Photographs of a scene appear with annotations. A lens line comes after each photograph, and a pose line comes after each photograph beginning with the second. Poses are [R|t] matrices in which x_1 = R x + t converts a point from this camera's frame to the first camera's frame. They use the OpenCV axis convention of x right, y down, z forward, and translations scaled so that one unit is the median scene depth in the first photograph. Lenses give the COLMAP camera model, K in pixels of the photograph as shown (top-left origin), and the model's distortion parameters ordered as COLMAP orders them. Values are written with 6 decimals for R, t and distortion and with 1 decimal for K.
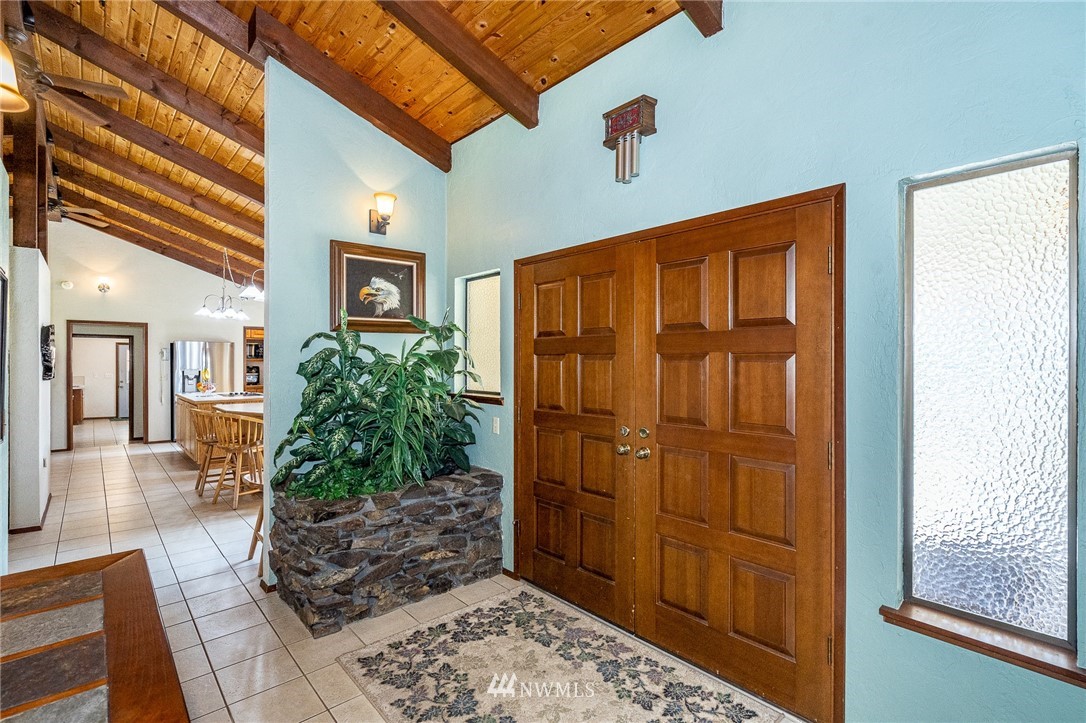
lens RADIAL K [[499.9, 0, 550.0], [0, 499.9, 360.0], [0, 0, 1]] dist [-0.005300, 0.001602]
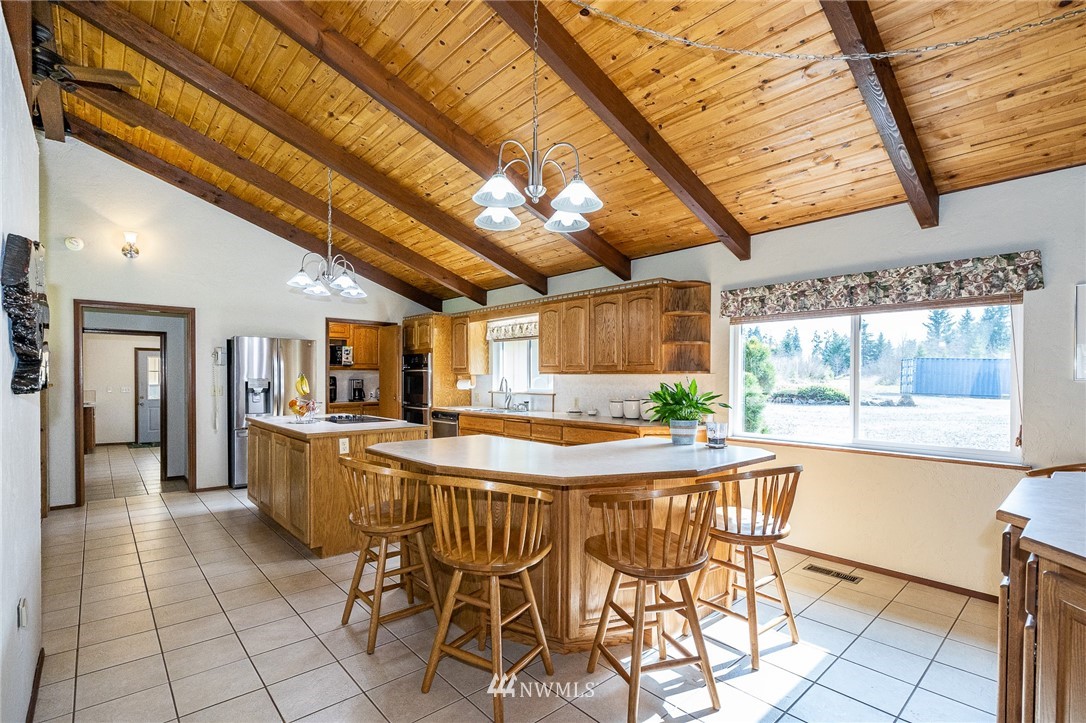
lens RADIAL K [[499.9, 0, 540.3], [0, 499.9, 380.9], [0, 0, 1]] dist [-0.005300, 0.001602]
pose [[0.999867, 0.002340, -0.016160, -0.330418], [-0.002205, 0.999962, 0.008390, 0.014546], [0.016179, -0.008353, 0.999834, 0.337989]]
